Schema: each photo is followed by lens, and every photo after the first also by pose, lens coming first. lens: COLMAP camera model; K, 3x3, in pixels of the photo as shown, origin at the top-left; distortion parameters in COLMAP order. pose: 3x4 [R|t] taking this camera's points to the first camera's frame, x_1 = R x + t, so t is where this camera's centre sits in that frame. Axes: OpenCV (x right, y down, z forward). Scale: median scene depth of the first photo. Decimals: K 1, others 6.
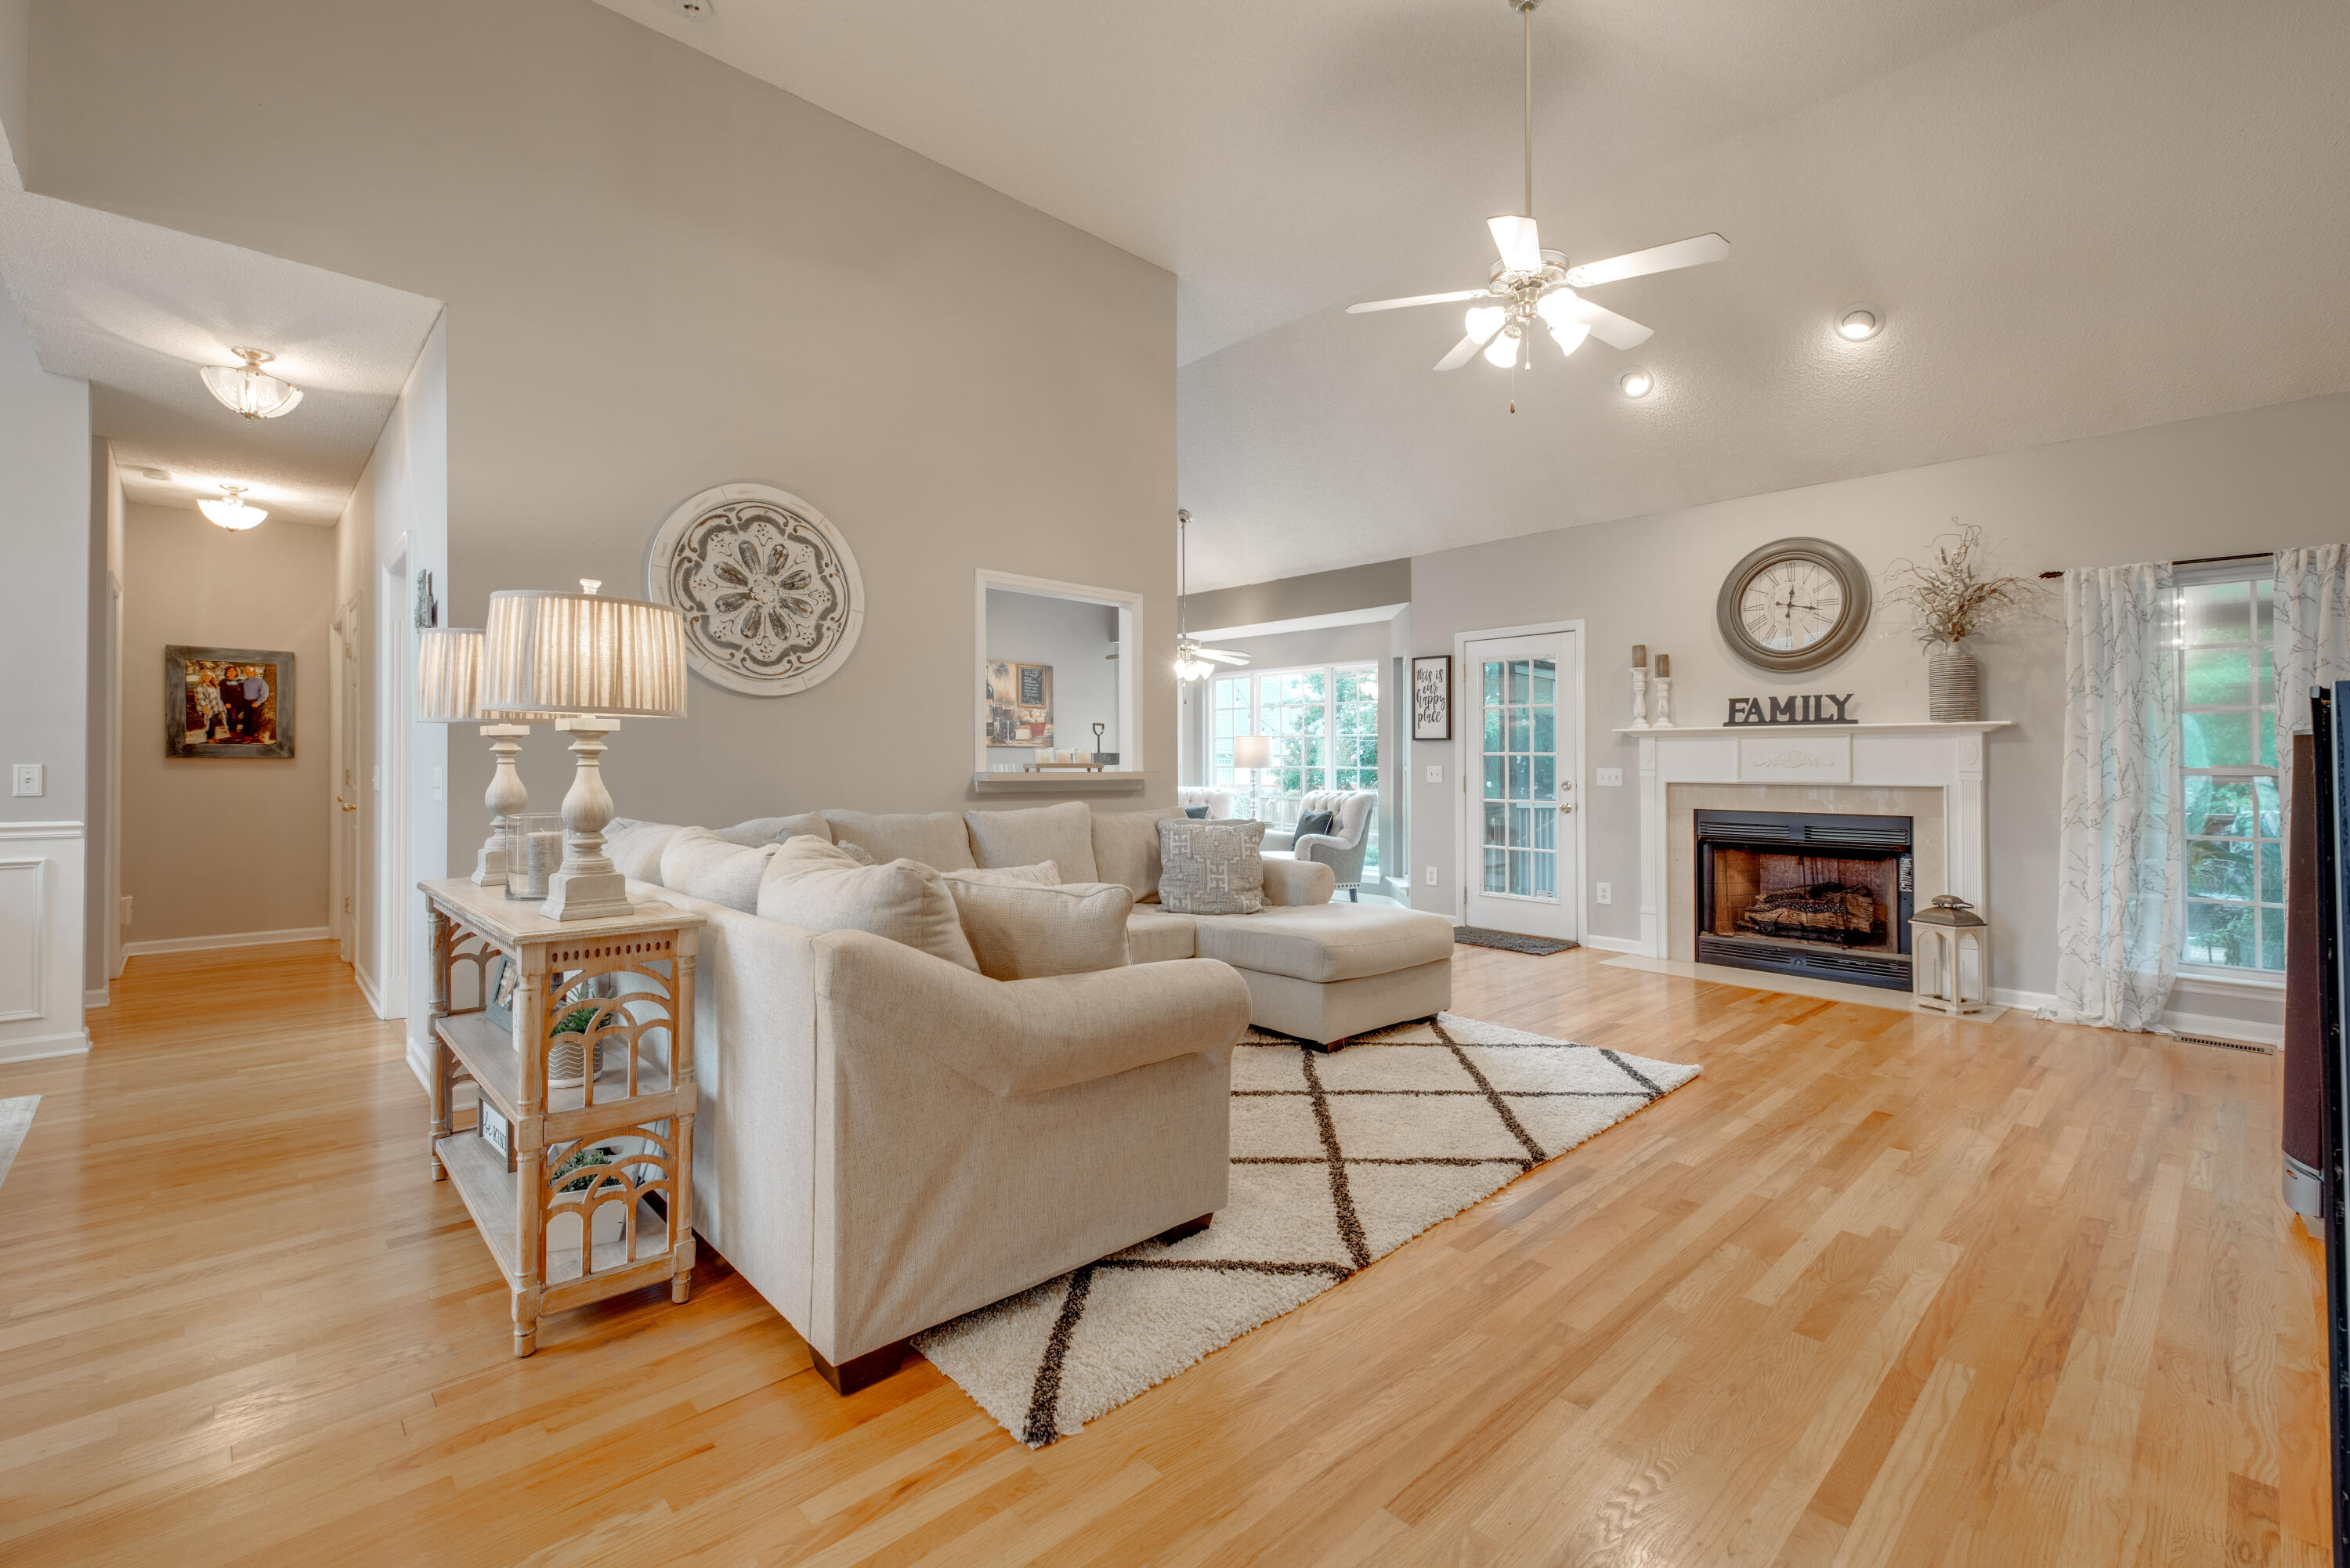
lens RADIAL K [[1007.7, 0, 1180.2], [0, 1007.7, 746.3], [0, 0, 1]] dist [0.020353, -0.006401]
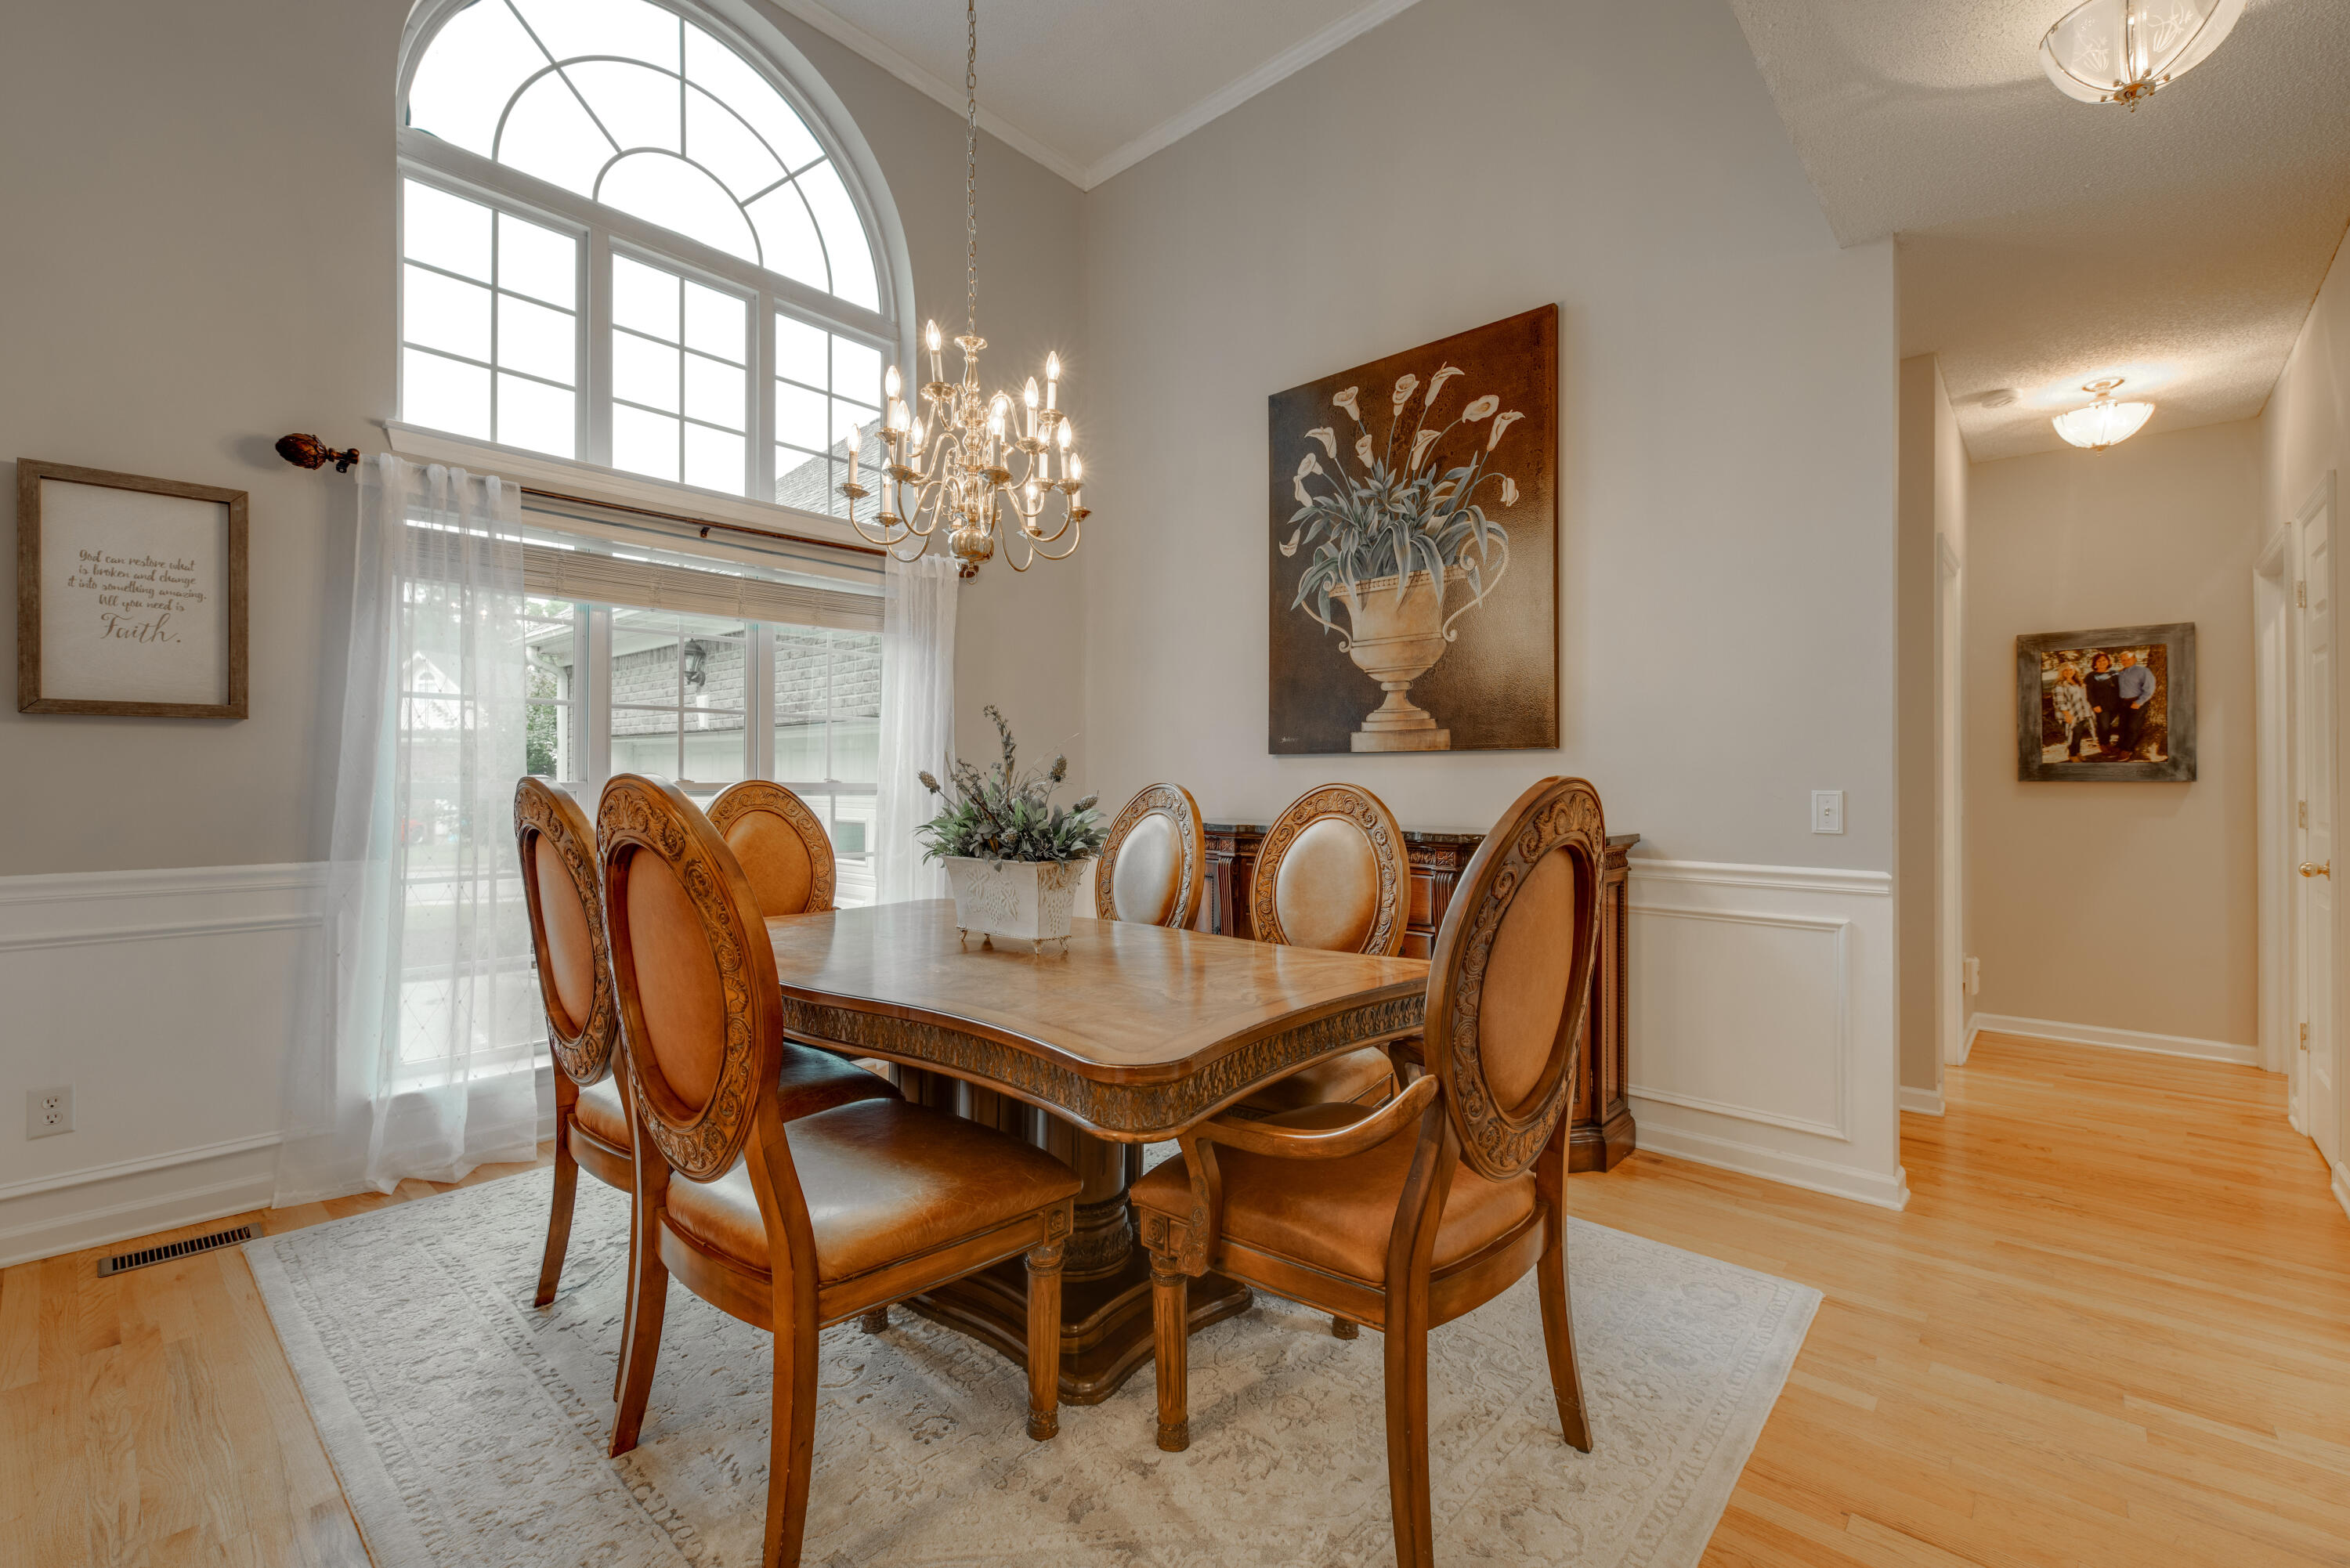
lens RADIAL K [[1007.7, 0, 1182.6], [0, 1007.7, 788.9], [0, 0, 1]] dist [0.020353, -0.006401]
pose [[0.086518, 0.001663, -0.996249, -0.312553], [0.014880, 0.999885, 0.002962, 0.005272], [0.996139, -0.015081, 0.086484, 0.338335]]
